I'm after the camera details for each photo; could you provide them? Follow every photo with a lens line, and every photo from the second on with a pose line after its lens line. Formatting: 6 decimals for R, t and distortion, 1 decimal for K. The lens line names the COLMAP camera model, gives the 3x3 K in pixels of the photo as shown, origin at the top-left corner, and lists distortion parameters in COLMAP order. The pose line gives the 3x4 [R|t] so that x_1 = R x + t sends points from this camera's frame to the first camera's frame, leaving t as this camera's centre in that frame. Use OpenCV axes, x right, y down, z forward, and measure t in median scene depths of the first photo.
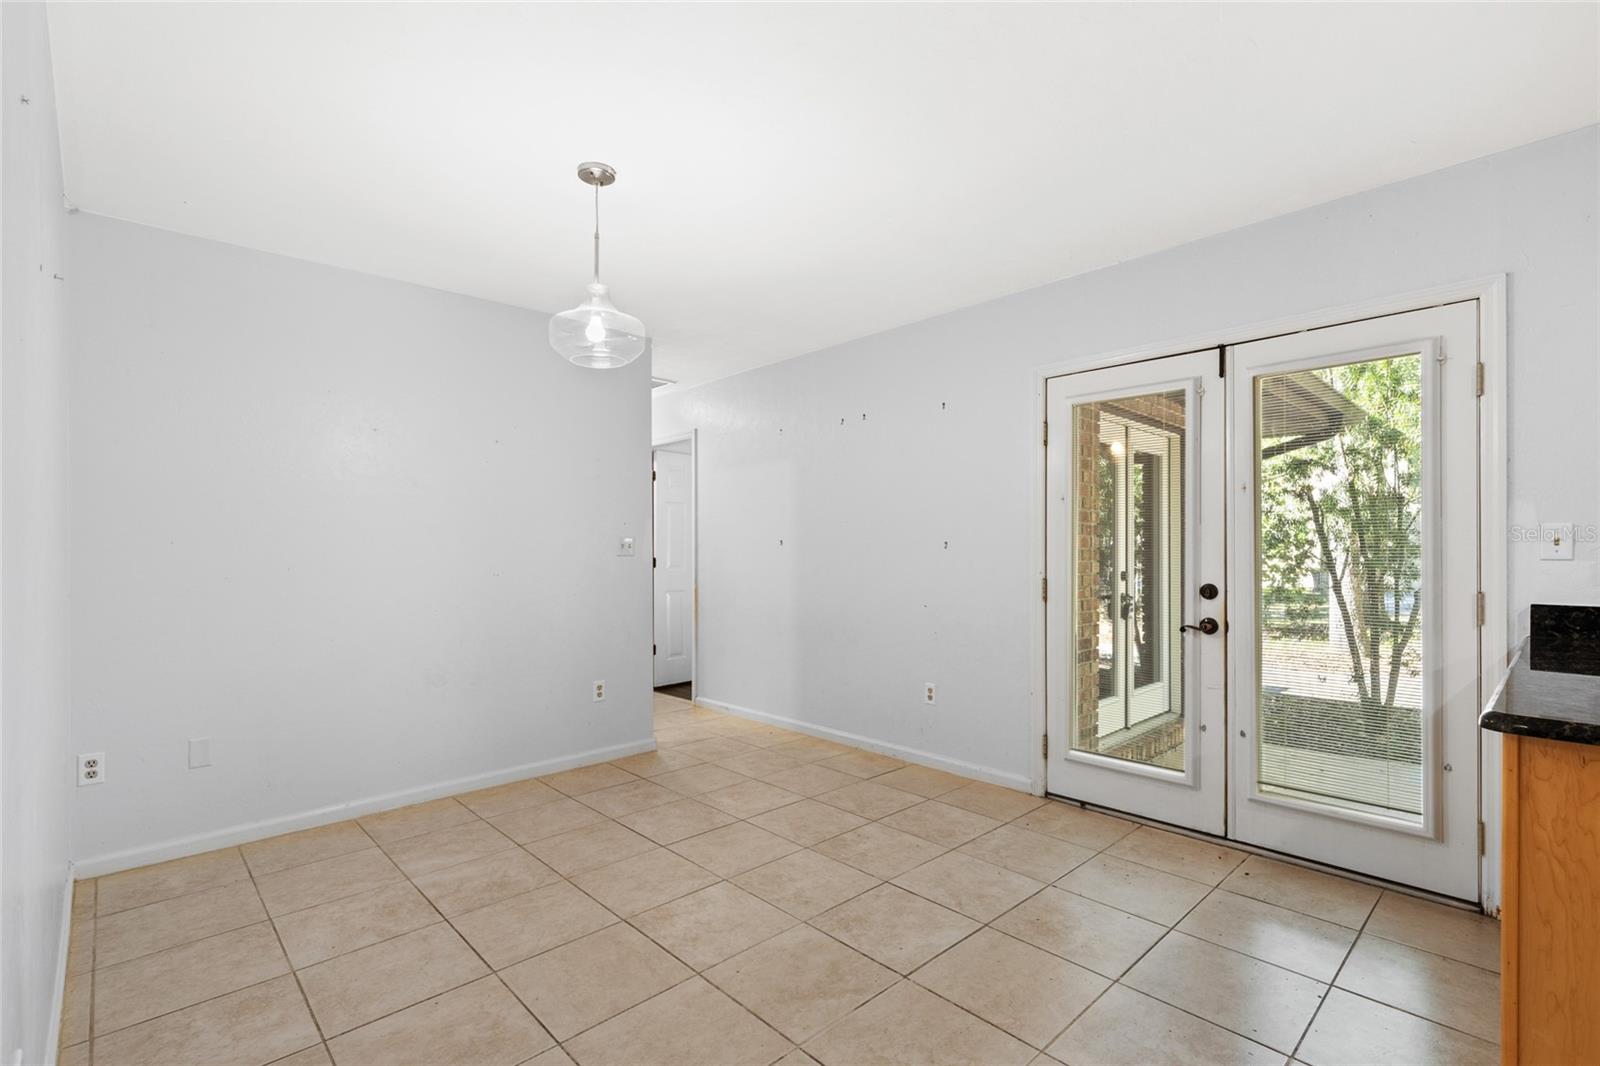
lens RADIAL K [[723.2, 0, 796.7], [0, 723.2, 547.2], [0, 0, 1]] dist [0.009087, -0.001358]
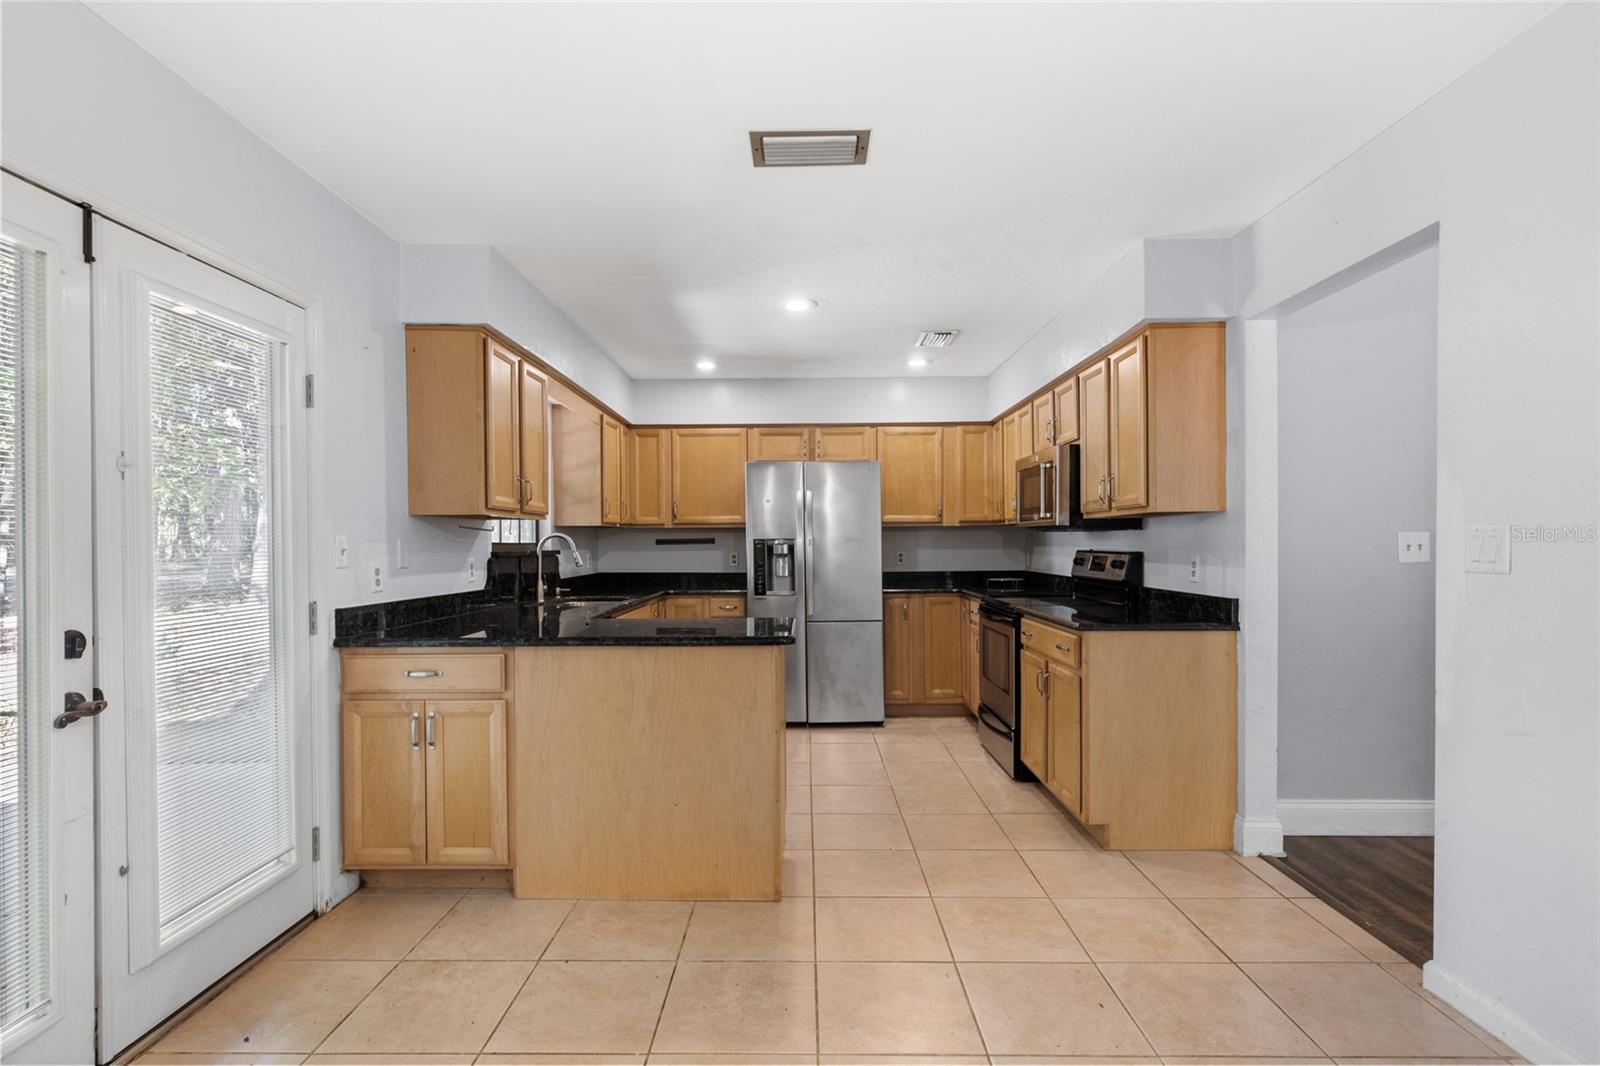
lens RADIAL K [[751.6, 0, 803.3], [0, 751.6, 546.8], [0, 0, 1]] dist [0.001334, 0.000827]
pose [[-0.725821, 0.002824, 0.687878, -0.224371], [0.001752, 0.999996, -0.002257, -0.009901], [-0.687881, -0.000433, -0.725823, 1.041839]]
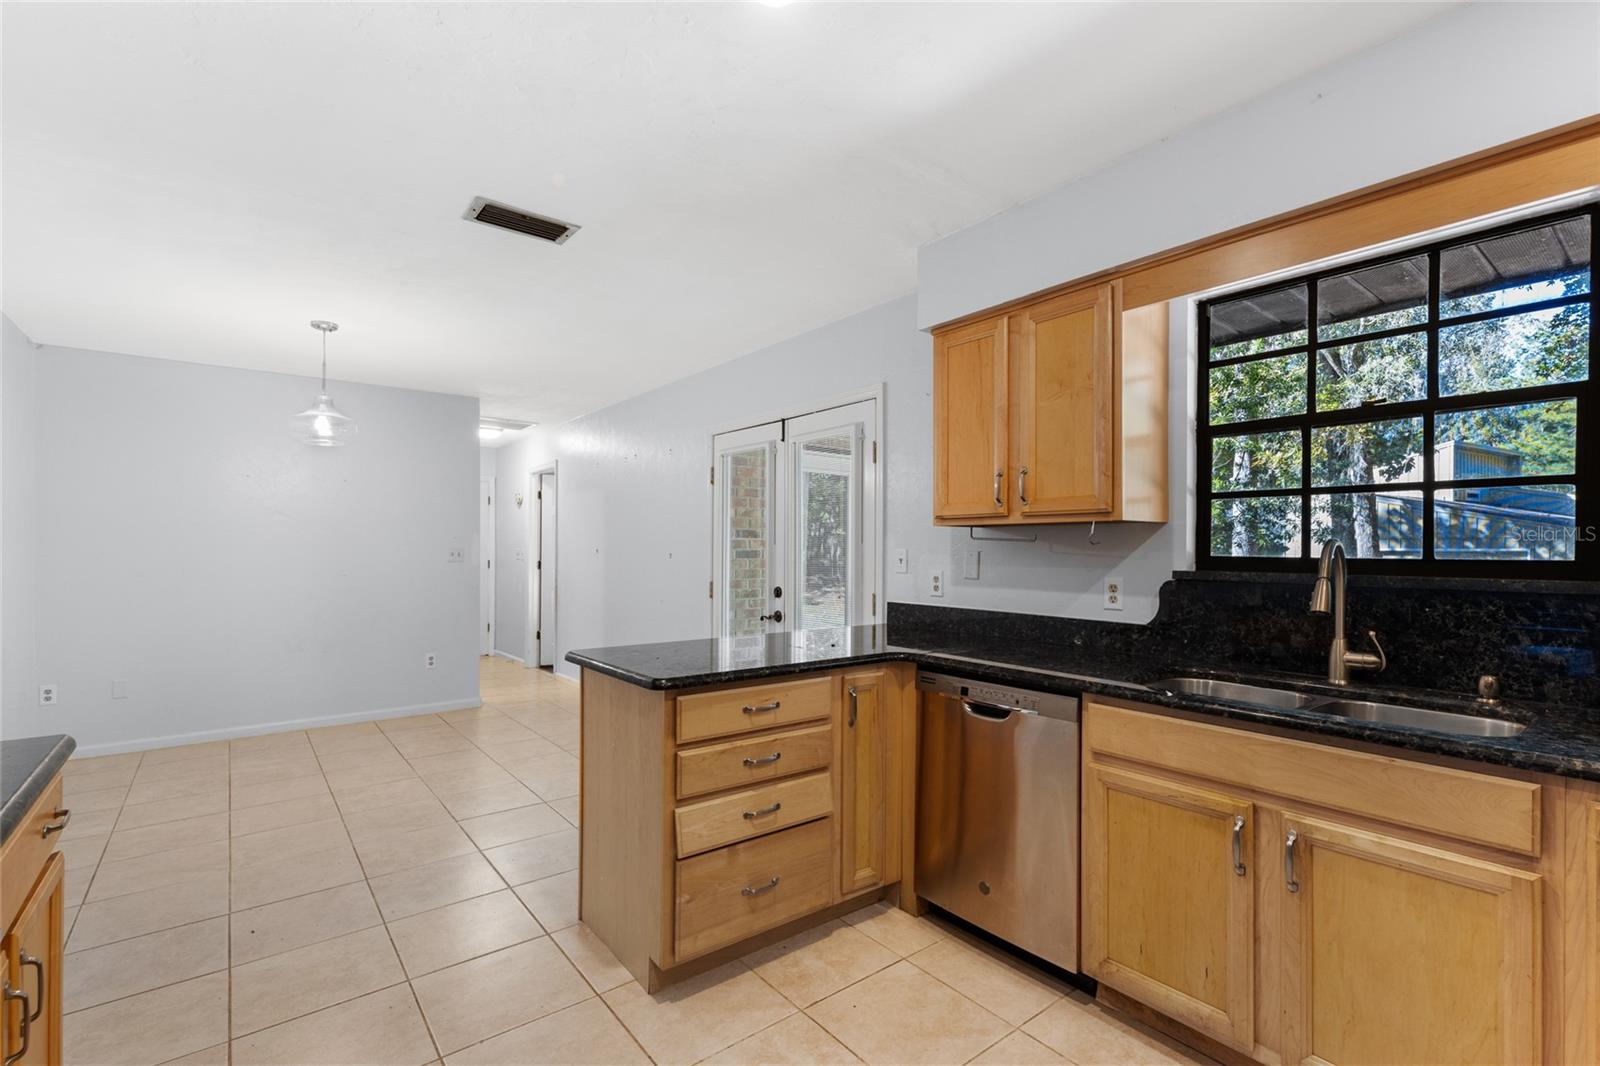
lens RADIAL K [[723.2, 0, 791.7], [0, 723.2, 541.7], [0, 0, 1]] dist [0.009087, -0.001358]
pose [[0.995805, 0.005493, -0.091335, 0.727933], [-0.005725, 0.999981, -0.002281, -0.033774], [0.091321, 0.002795, 0.995818, -0.402152]]
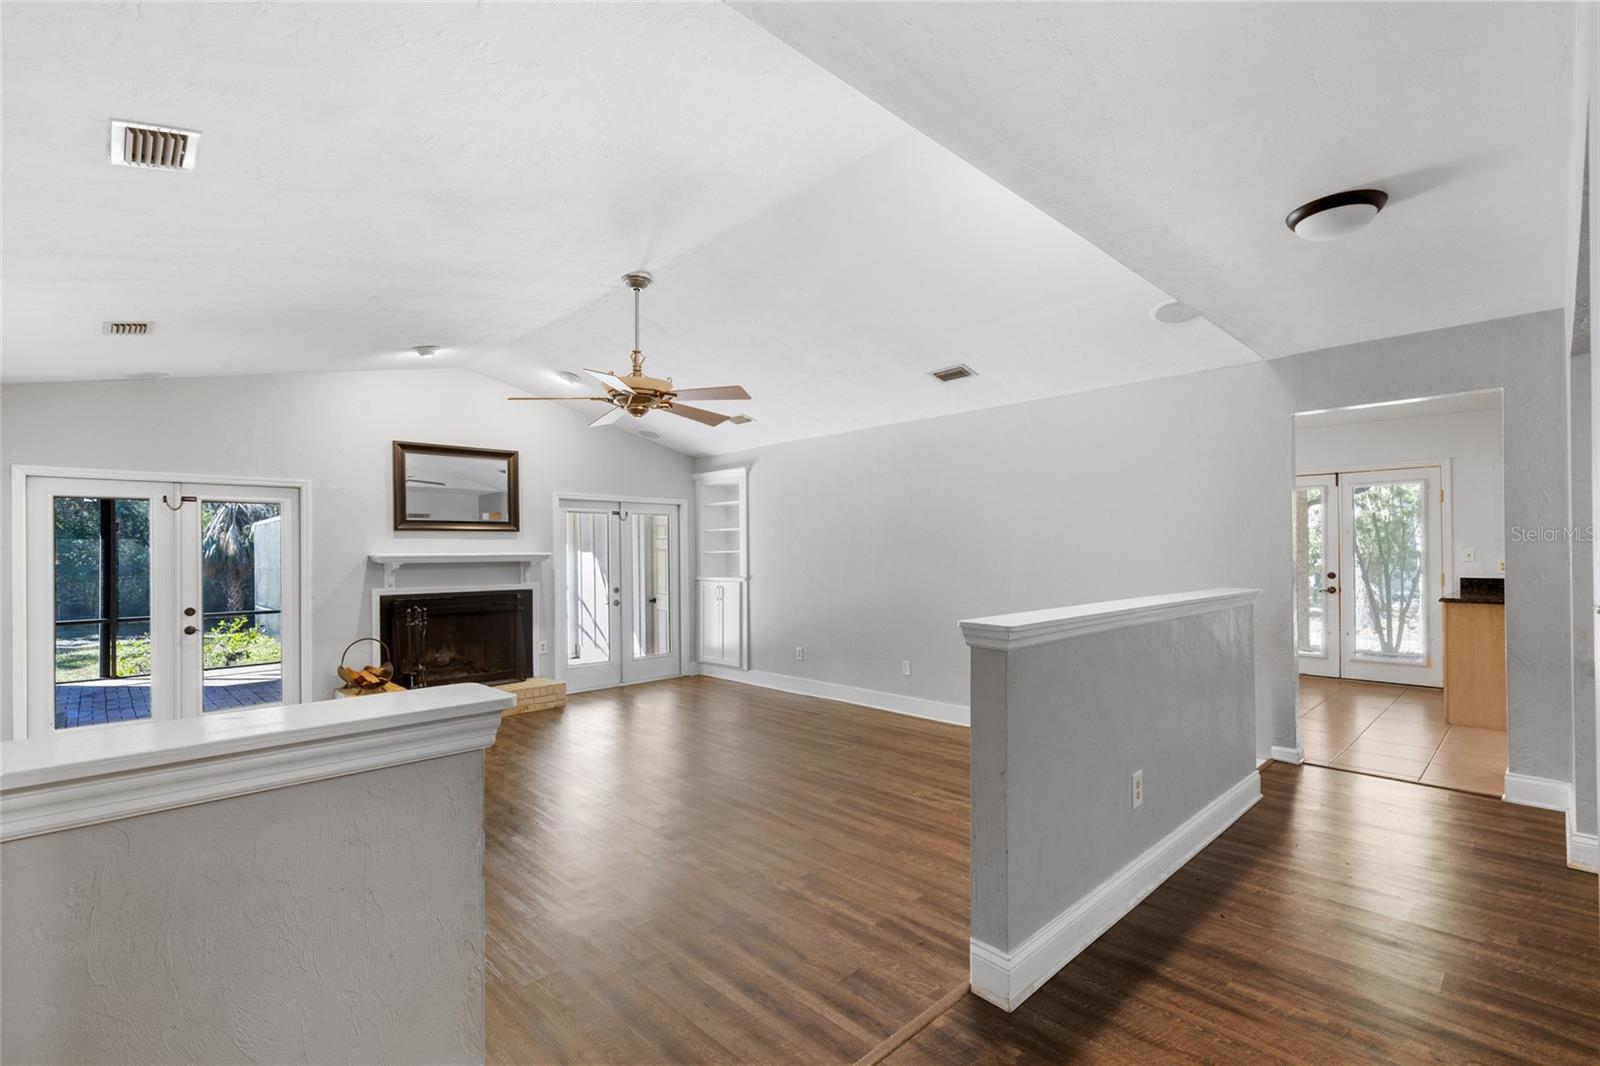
lens RADIAL K [[723.2, 0, 798.5], [0, 723.2, 545.3], [0, 0, 1]] dist [0.009087, -0.001358]
pose [[0.999874, -0.008806, 0.013175, -1.223895], [0.008858, 0.999953, -0.003893, -0.044660], [-0.013140, 0.004009, 0.999906, -1.374948]]
